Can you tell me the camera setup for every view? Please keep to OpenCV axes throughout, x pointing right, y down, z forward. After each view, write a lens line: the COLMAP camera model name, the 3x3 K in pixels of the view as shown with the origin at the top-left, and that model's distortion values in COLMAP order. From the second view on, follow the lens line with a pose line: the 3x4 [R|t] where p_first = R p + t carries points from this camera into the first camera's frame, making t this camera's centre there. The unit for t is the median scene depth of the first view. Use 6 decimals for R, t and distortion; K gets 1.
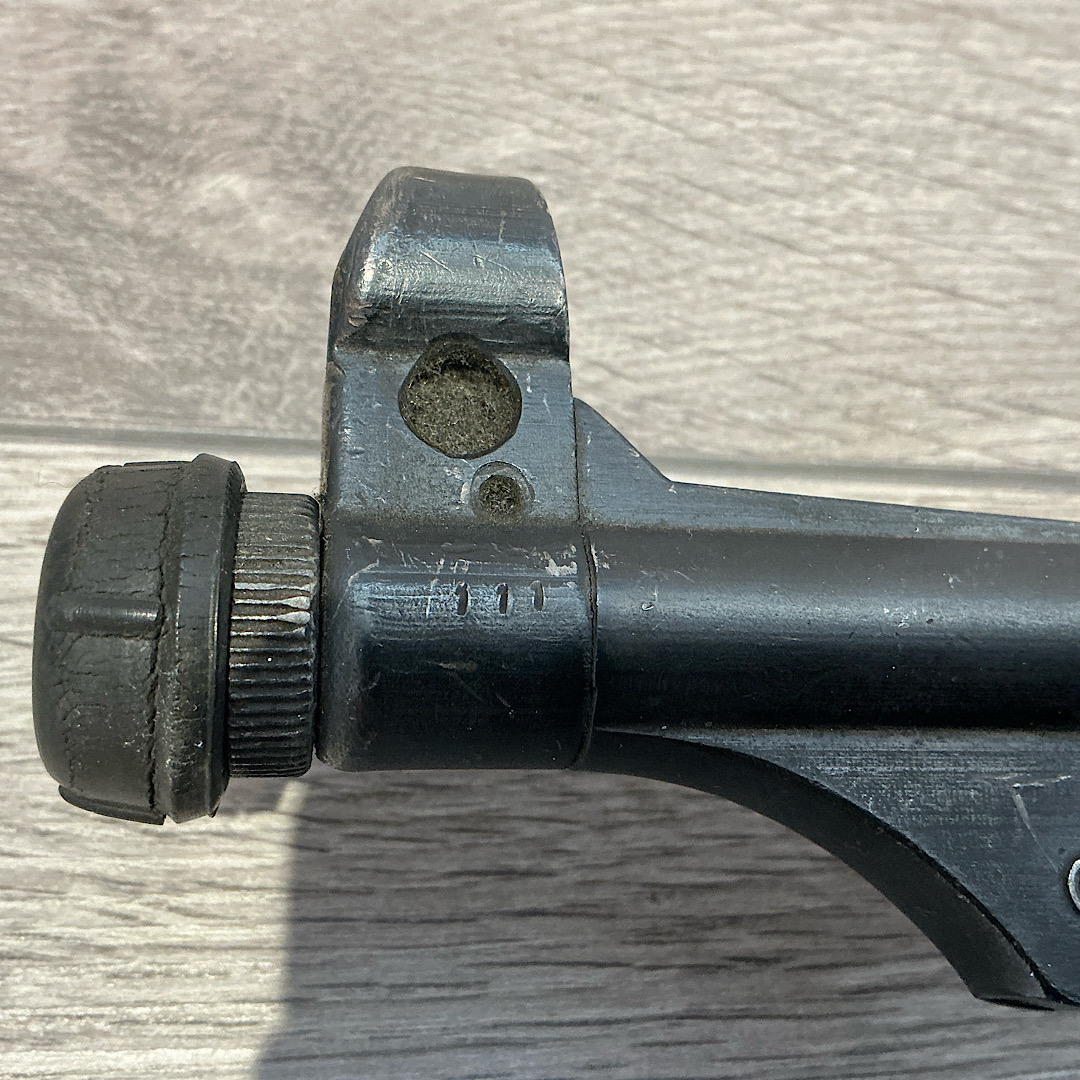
lens RADIAL K [[1199.4, 0, 540.0], [0, 1199.4, 540.0], [0, 0, 1]] dist [0.131916, -0.299831]
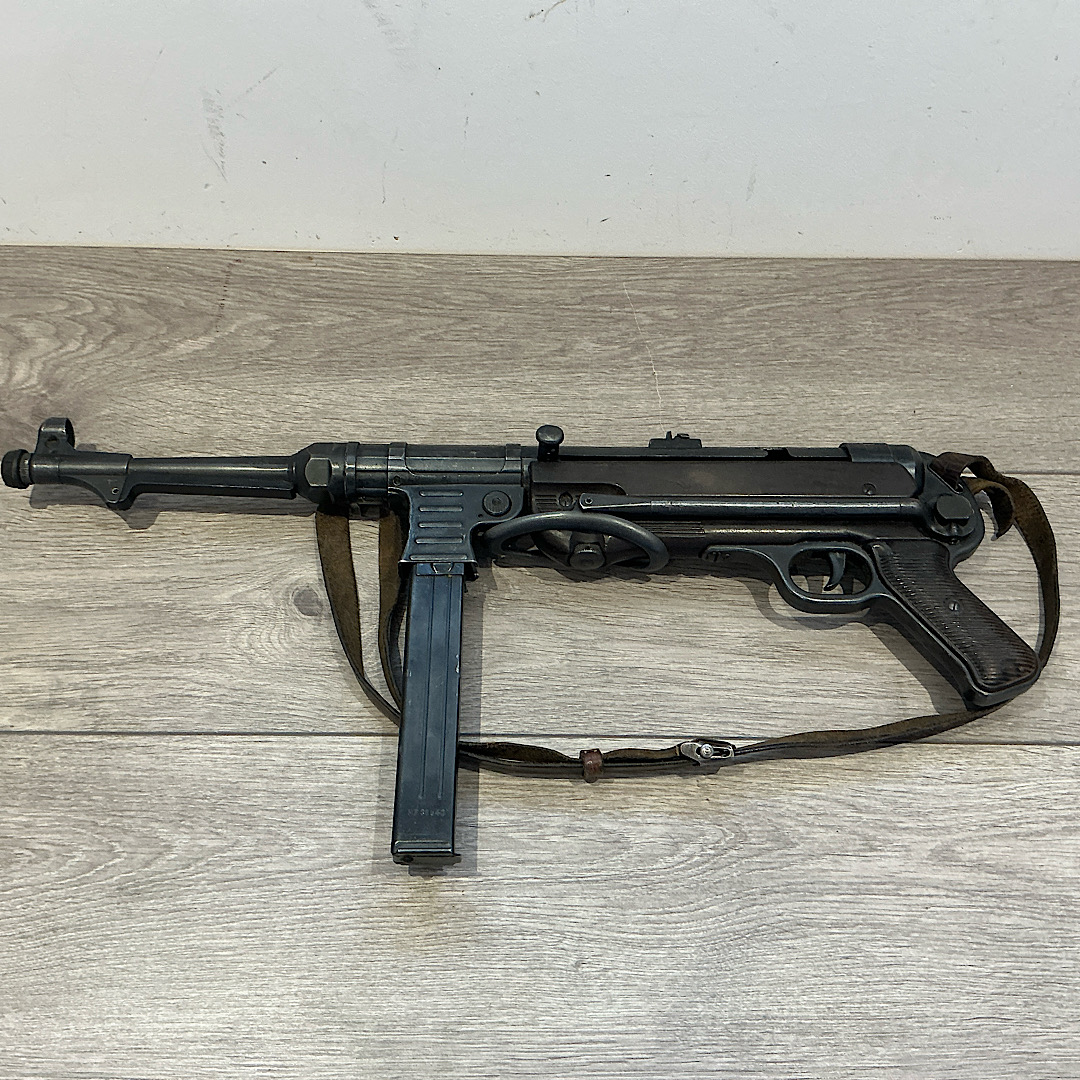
lens RADIAL K [[1173.6, 0, 540.0], [0, 1173.6, 540.0], [0, 0, 1]] dist [0.158096, -0.337511]
pose [[0.986389, -0.055009, -0.154954, 2.951781], [0.024673, 0.981226, -0.191275, 1.449988], [0.162567, 0.184848, 0.969228, -4.176546]]
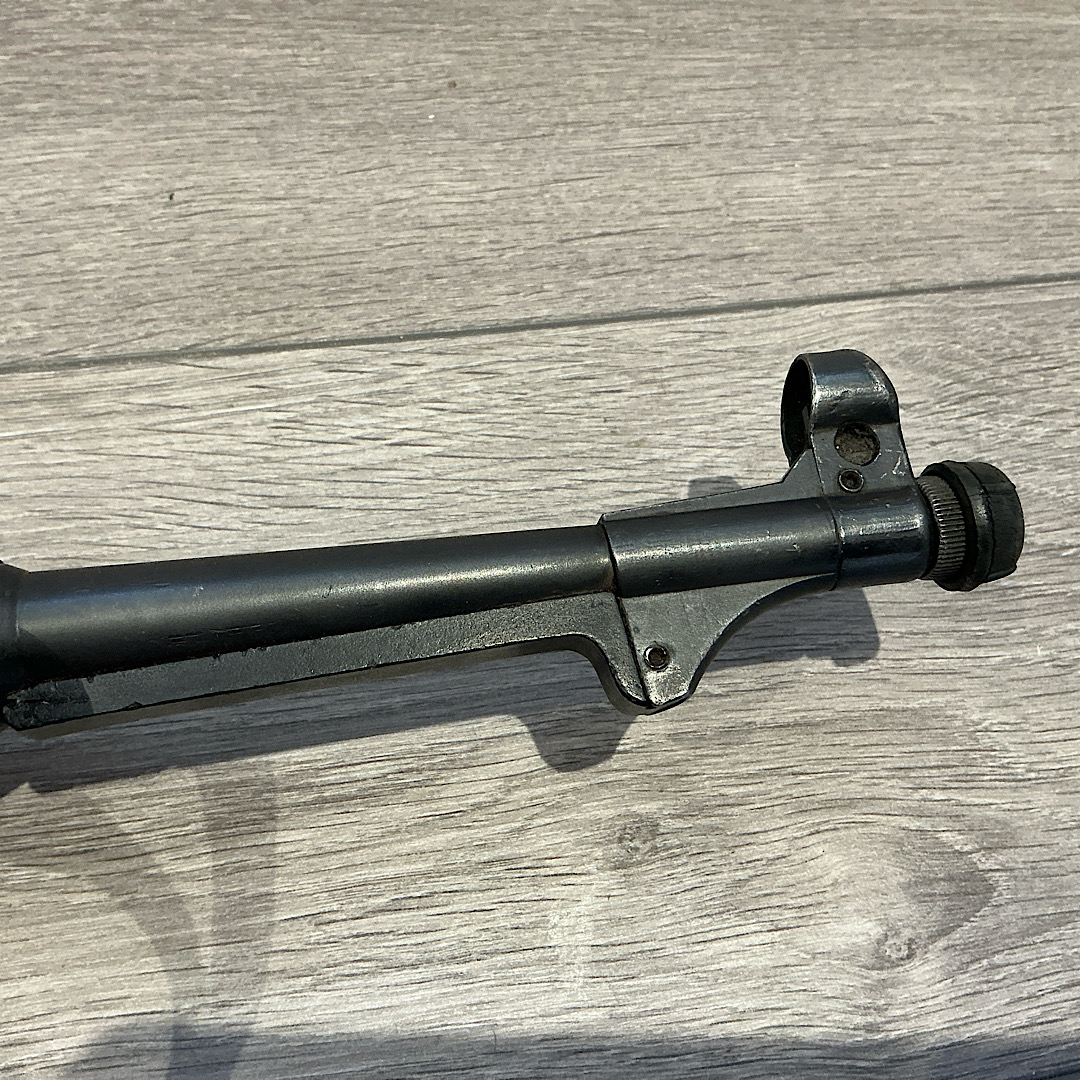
lens RADIAL K [[1199.4, 0, 540.0], [0, 1199.4, 540.0], [0, 0, 1]] dist [0.131916, -0.299831]
pose [[0.984636, -0.174068, 0.013831, 4.437473], [0.174537, 0.978701, -0.108078, 0.723483], [0.005276, 0.108832, 0.994046, -0.424189]]
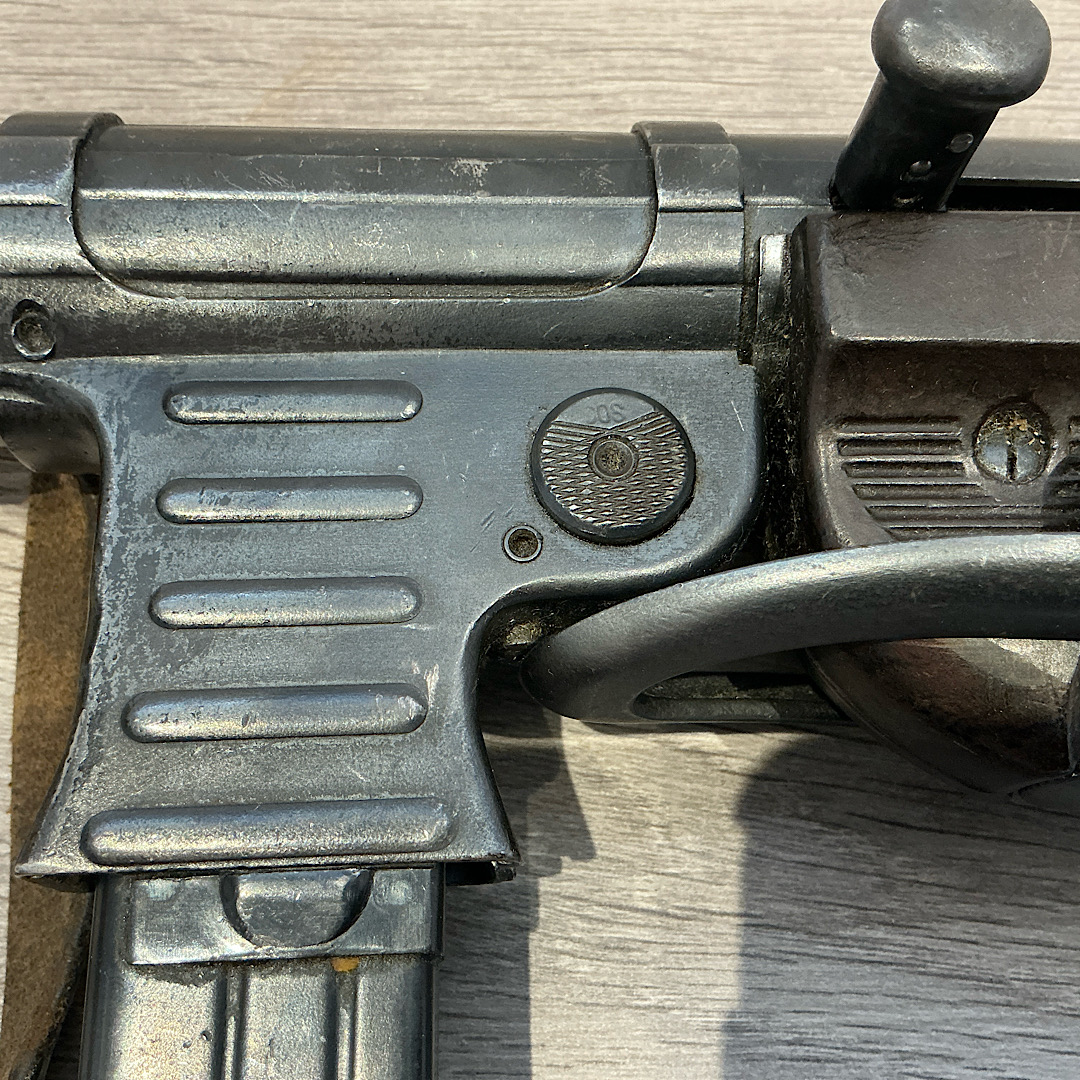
lens RADIAL K [[1199.4, 0, 540.0], [0, 1199.4, 540.0], [0, 0, 1]] dist [0.131916, -0.299831]
pose [[0.990878, -0.034474, -0.130281, 2.019262], [0.033438, 0.999389, -0.010134, 0.346423], [0.130551, 0.005686, 0.991425, -0.085477]]
